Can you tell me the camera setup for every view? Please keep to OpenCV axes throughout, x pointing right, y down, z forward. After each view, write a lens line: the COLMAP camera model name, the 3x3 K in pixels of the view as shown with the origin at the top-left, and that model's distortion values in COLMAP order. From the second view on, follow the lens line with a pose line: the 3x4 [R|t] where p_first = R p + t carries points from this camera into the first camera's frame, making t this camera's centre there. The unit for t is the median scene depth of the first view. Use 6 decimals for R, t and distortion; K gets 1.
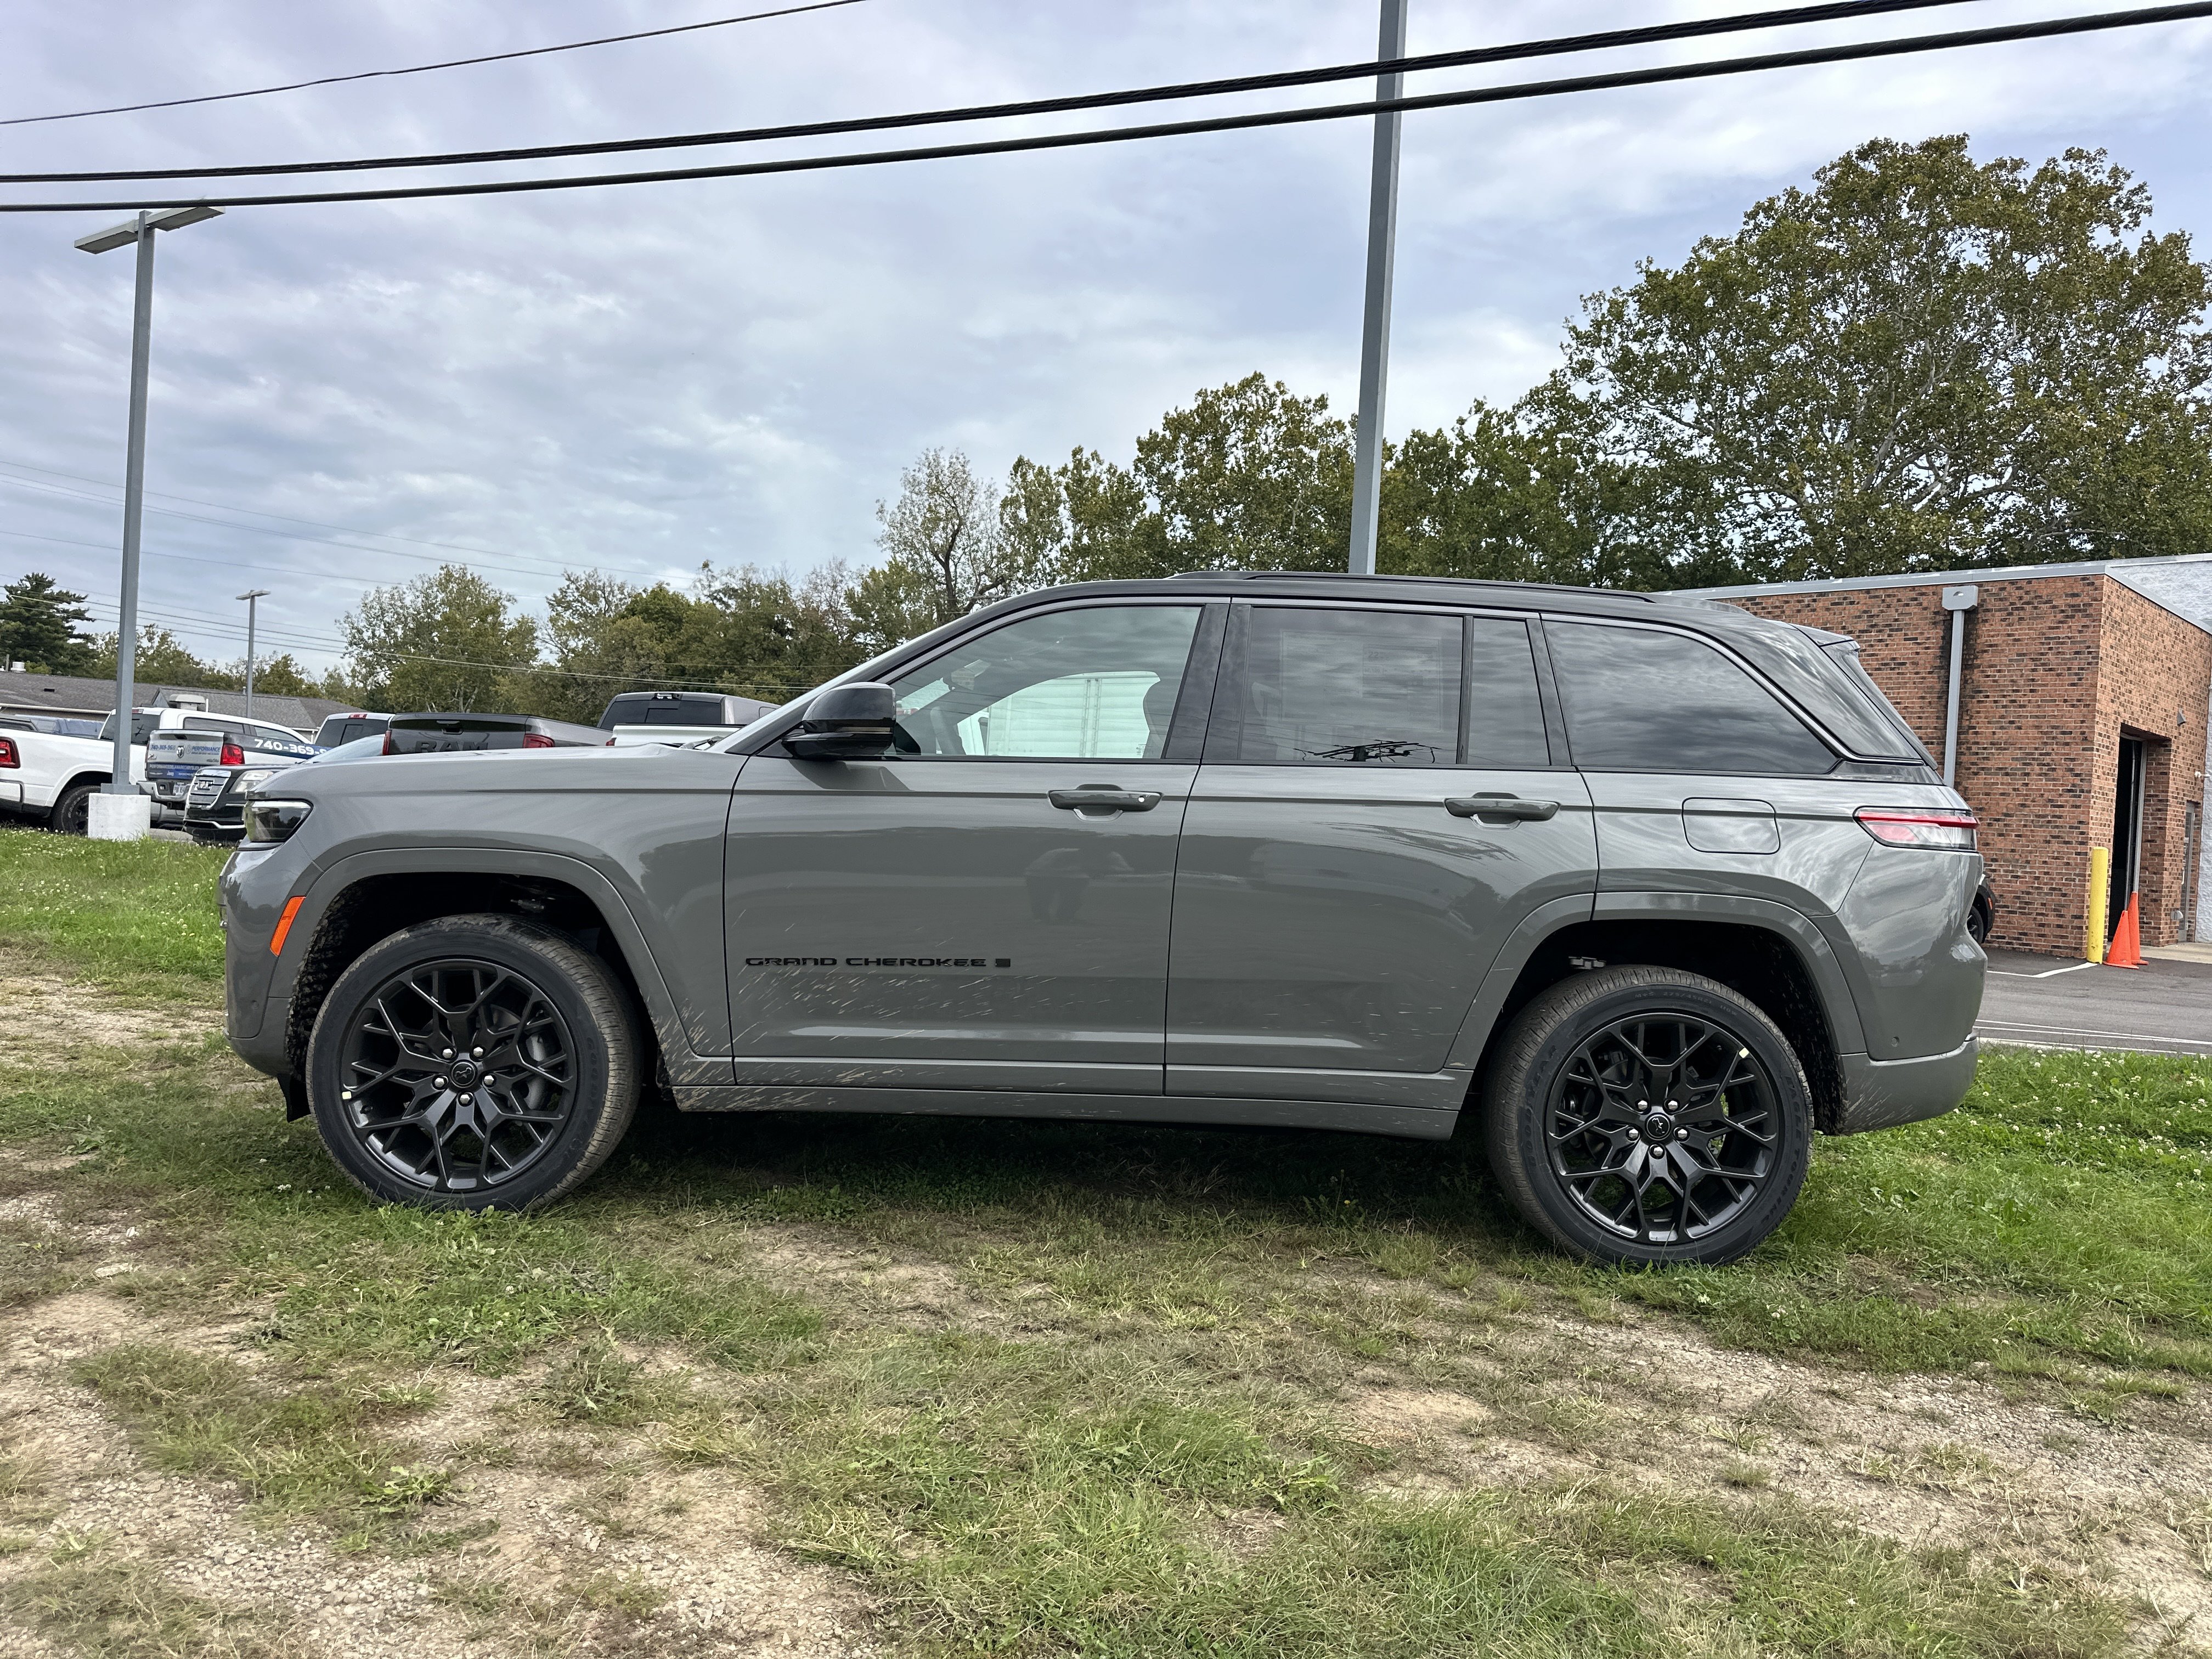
lens RADIAL K [[1568.9, 0, 1095.2], [0, 1568.9, 836.5], [0, 0, 1]] dist [0.057261, -0.063323]
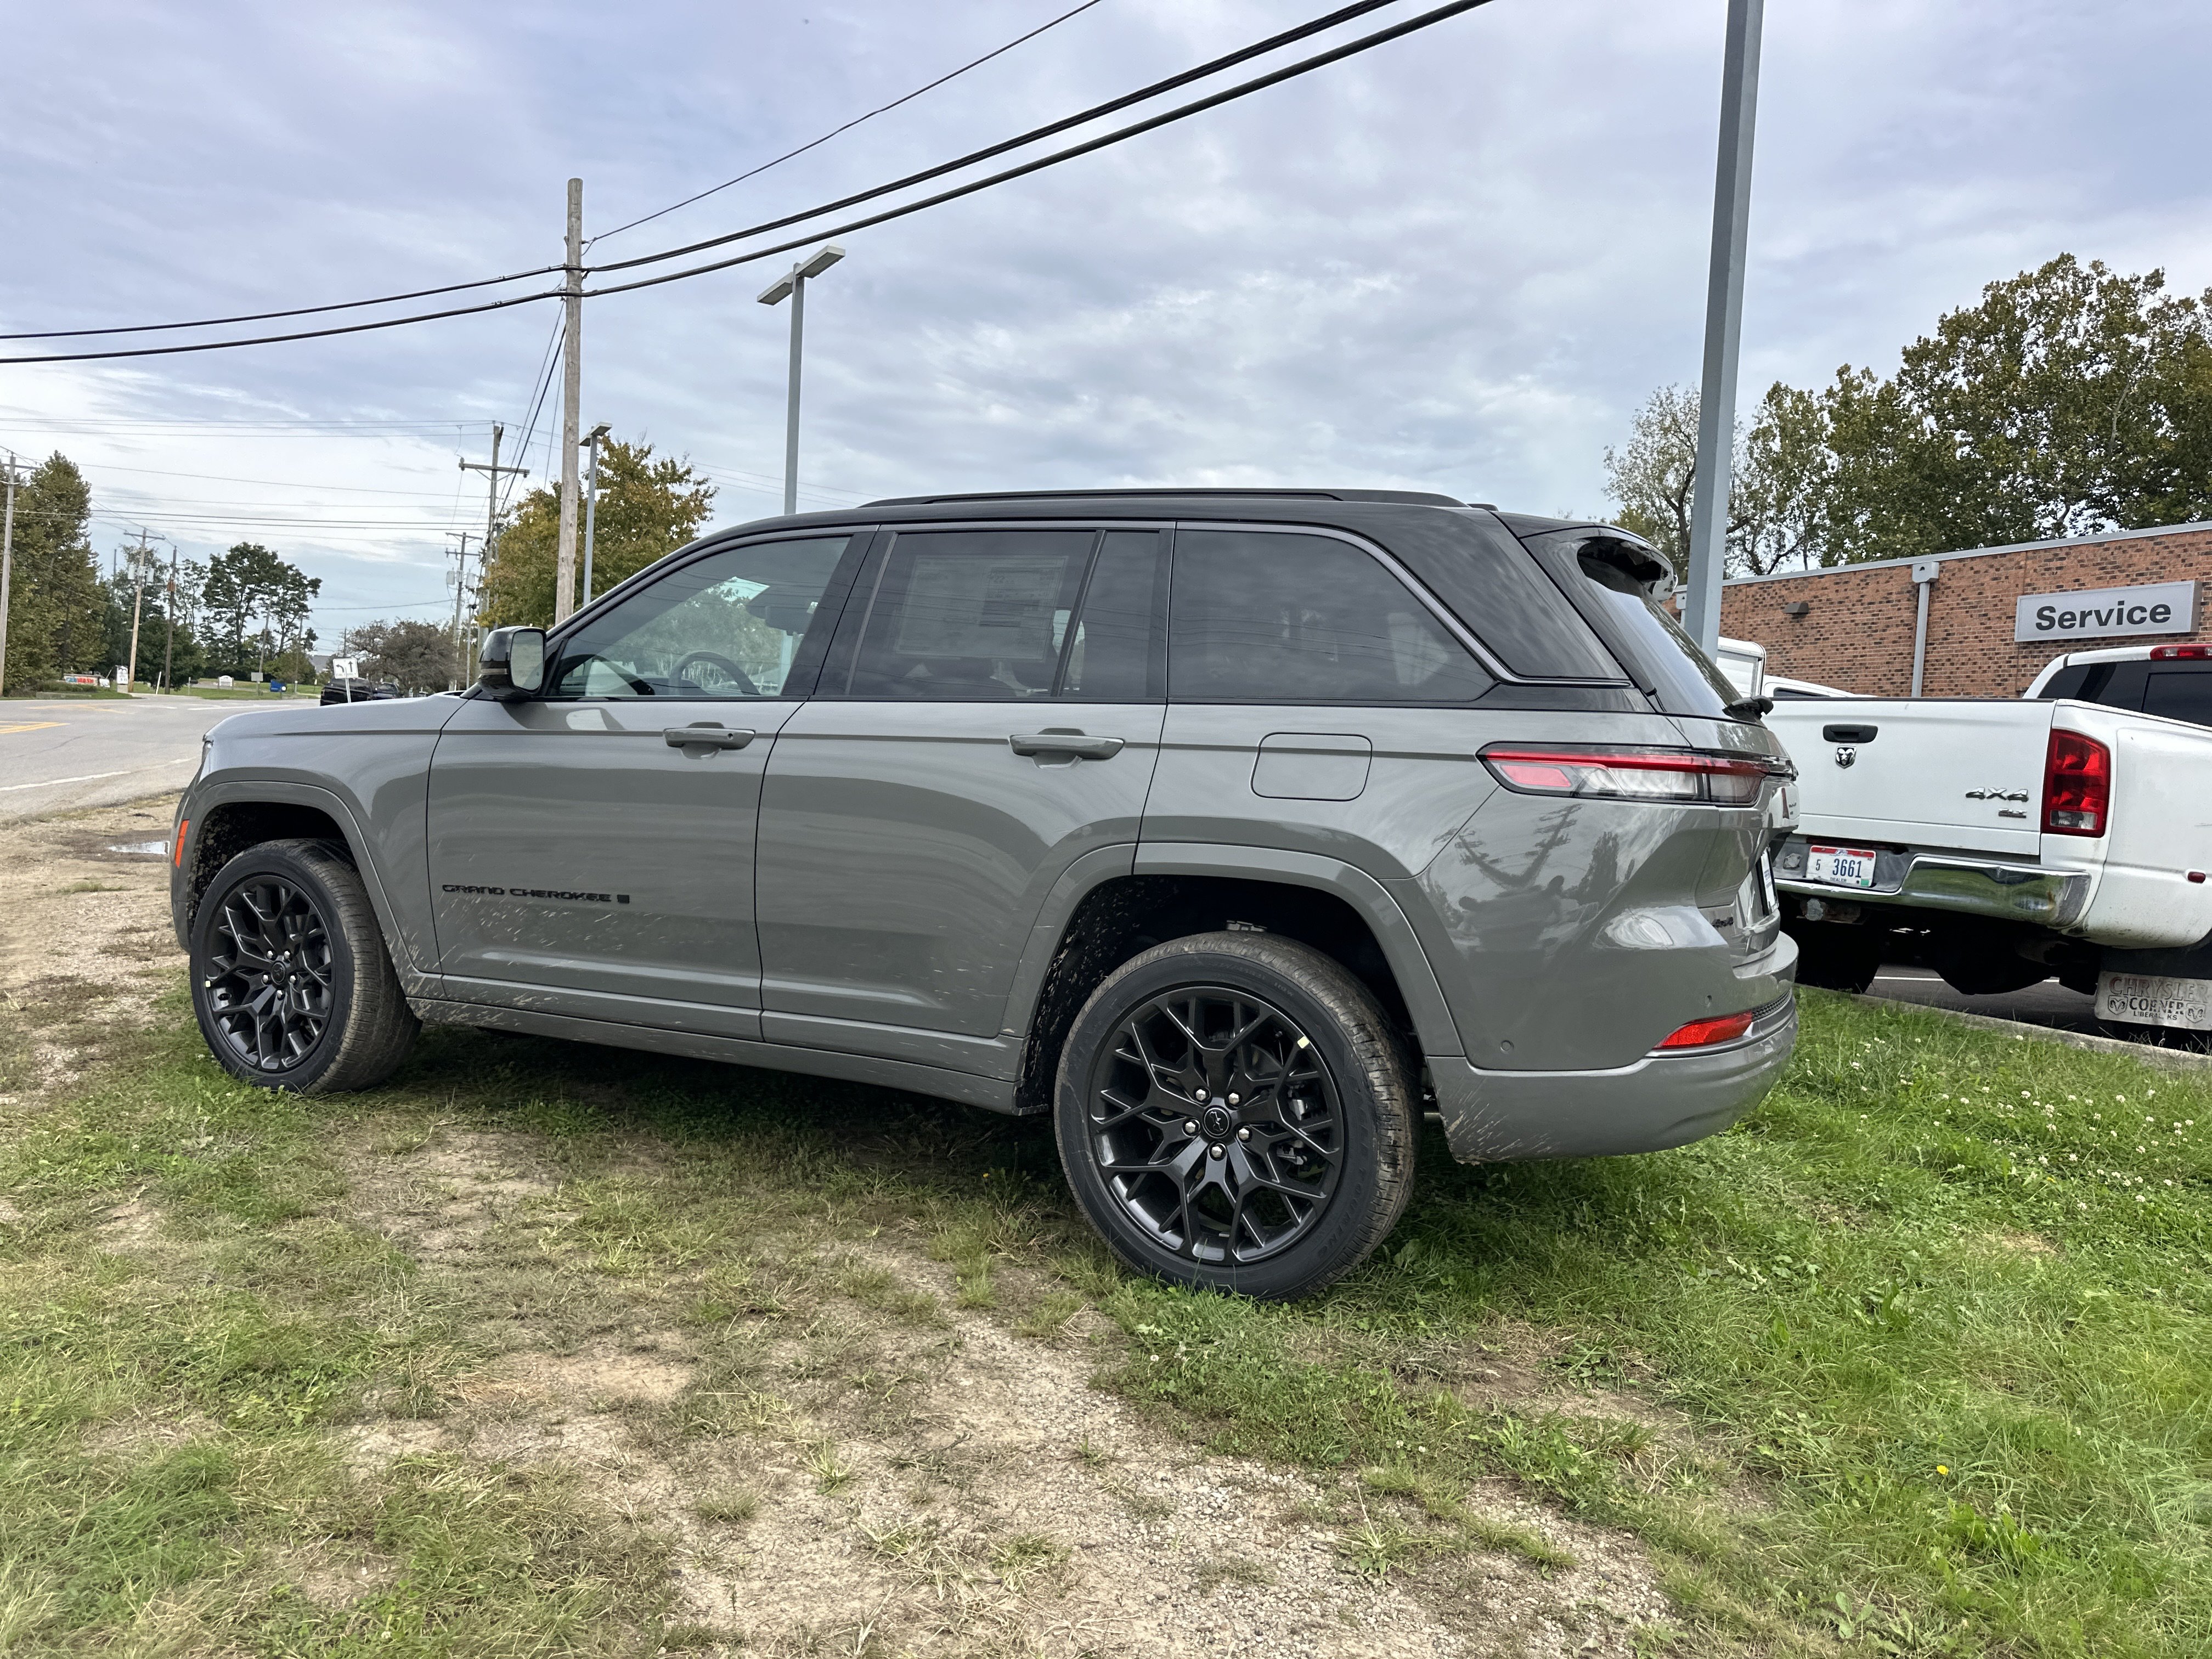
lens RADIAL K [[1568.9, 0, 1084.0], [0, 1568.9, 812.0], [0, 0, 1]] dist [0.057261, -0.063323]
pose [[0.885892, 0.015826, -0.463621, 0.059881], [-0.013295, 0.999874, 0.008727, 0.001000], [0.463700, -0.001568, 0.885991, 0.020395]]
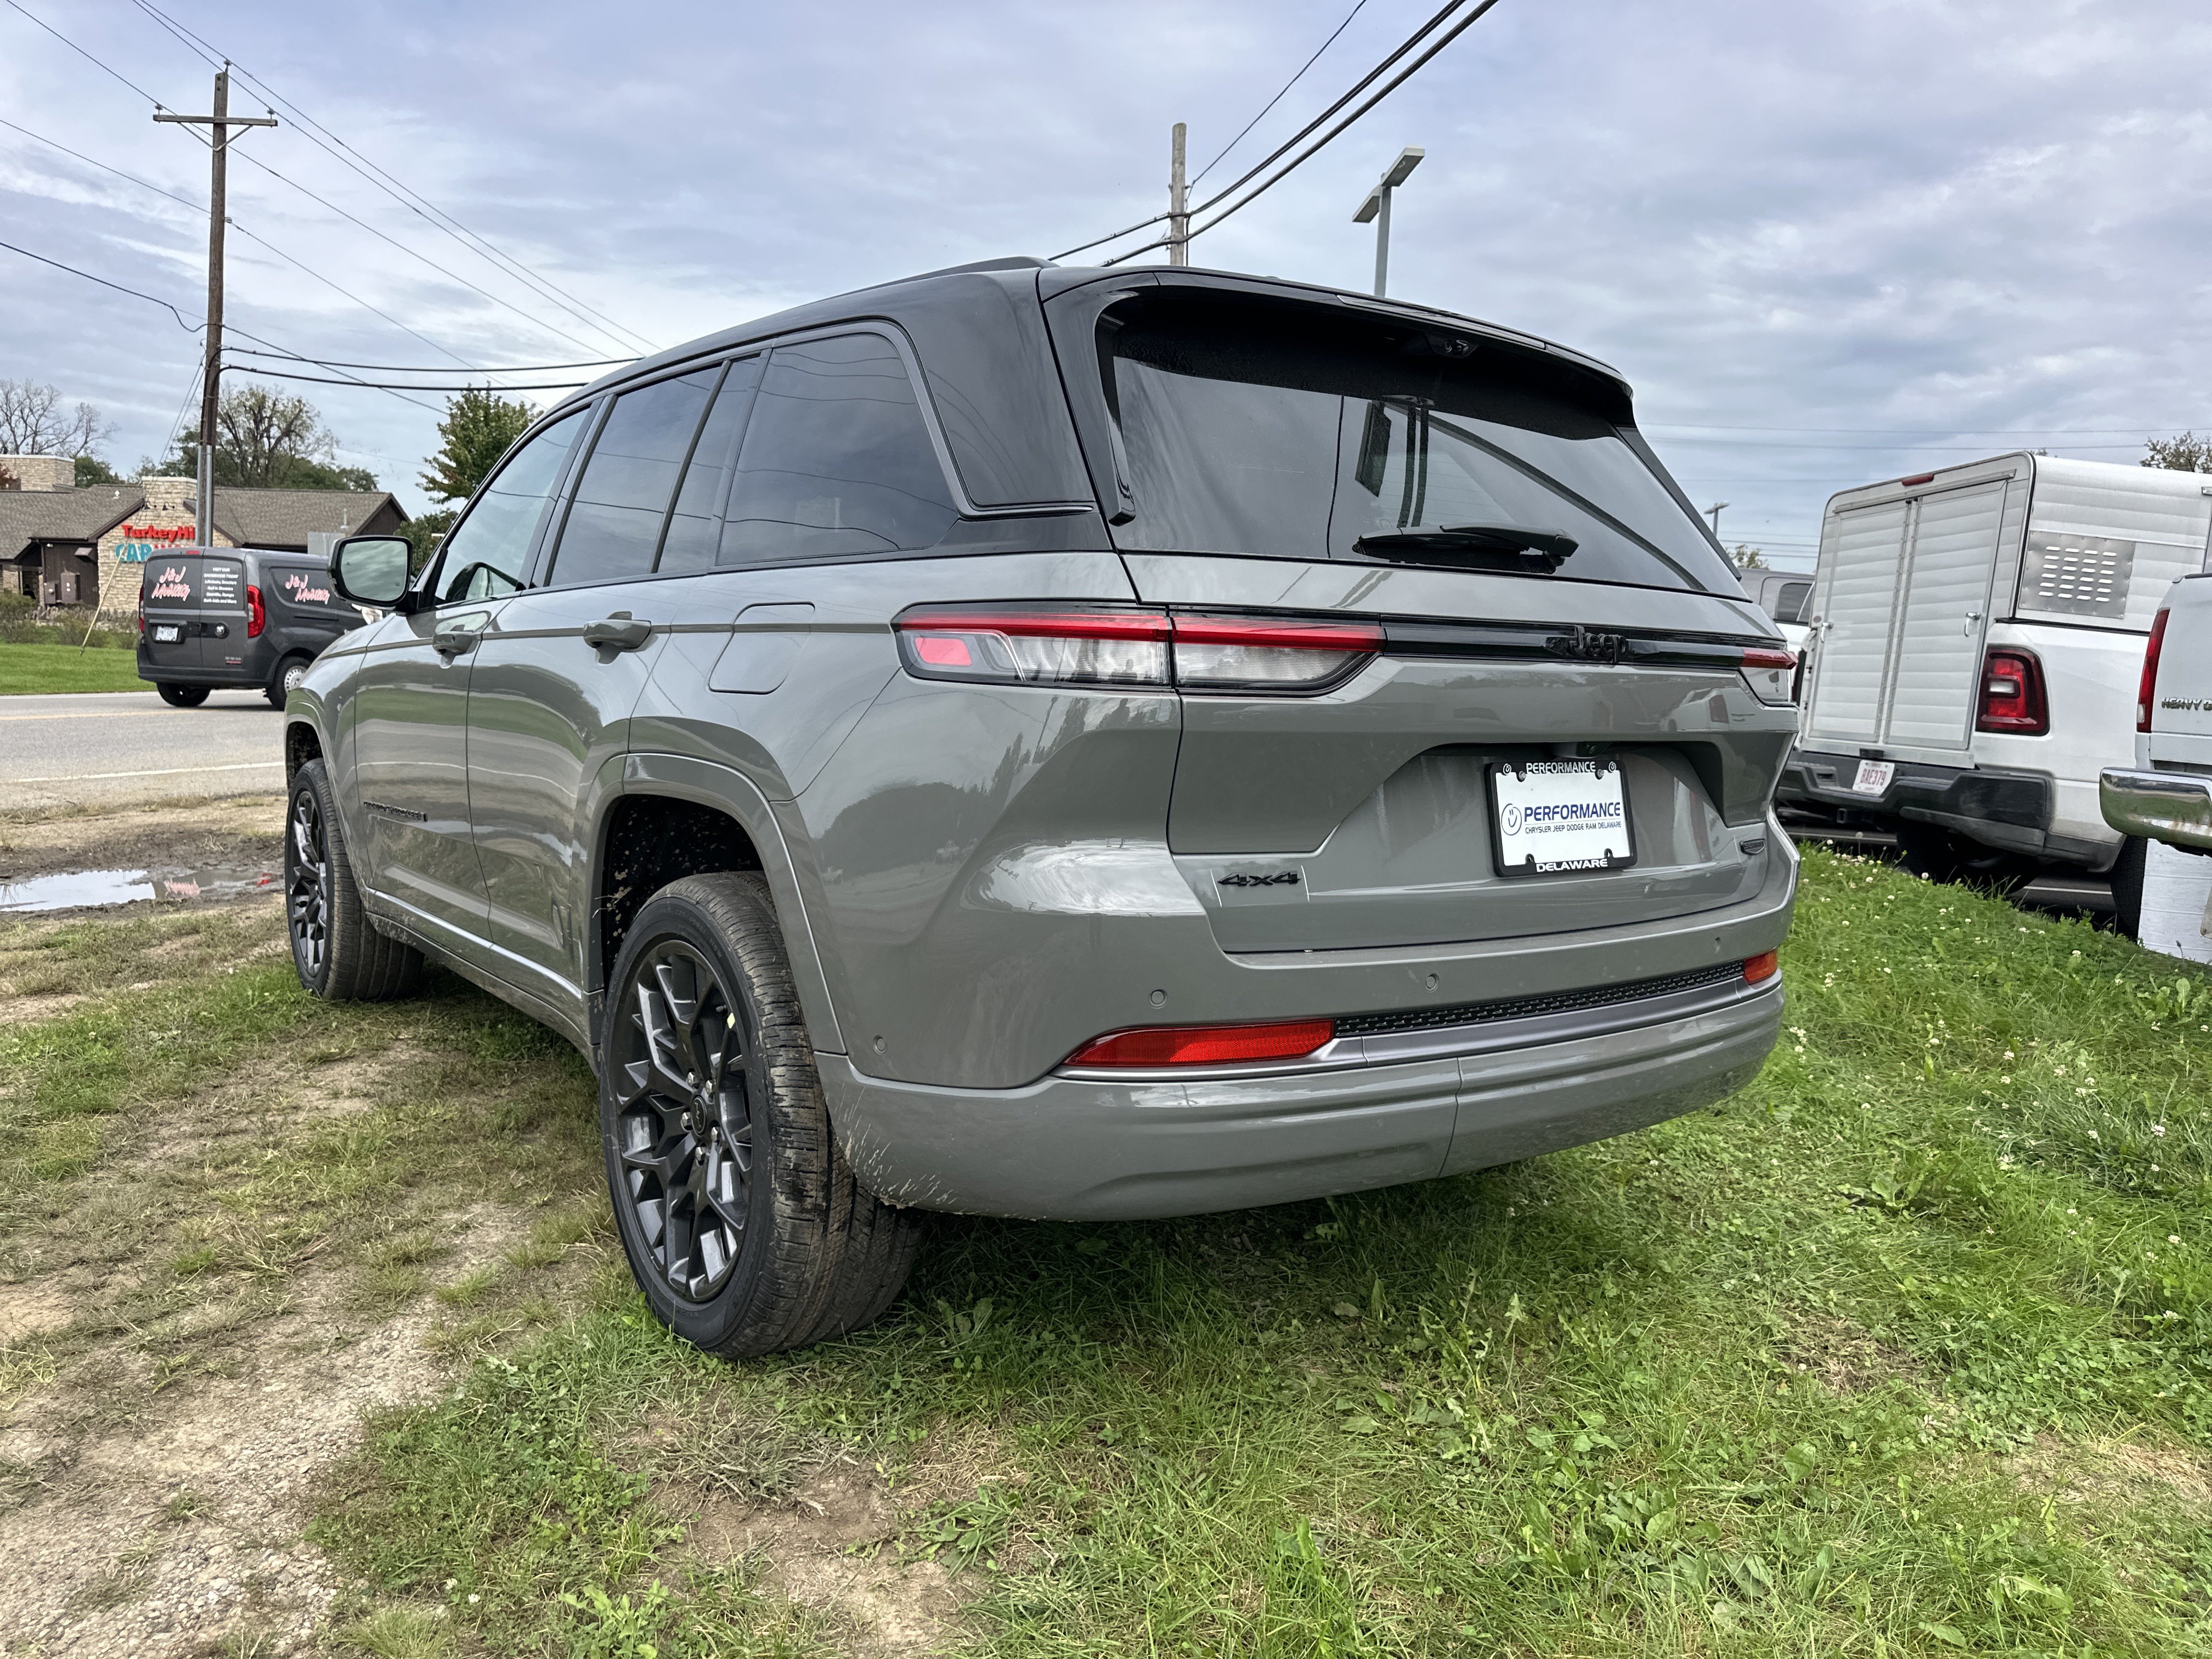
lens RADIAL K [[1568.9, 0, 1112.3], [0, 1568.9, 831.9], [0, 0, 1]] dist [0.057261, -0.063323]
pose [[0.597488, 0.057715, -0.799798, 0.085594], [-0.014682, 0.998027, 0.061051, 0.002161], [0.801744, -0.024734, 0.597156, 0.066577]]
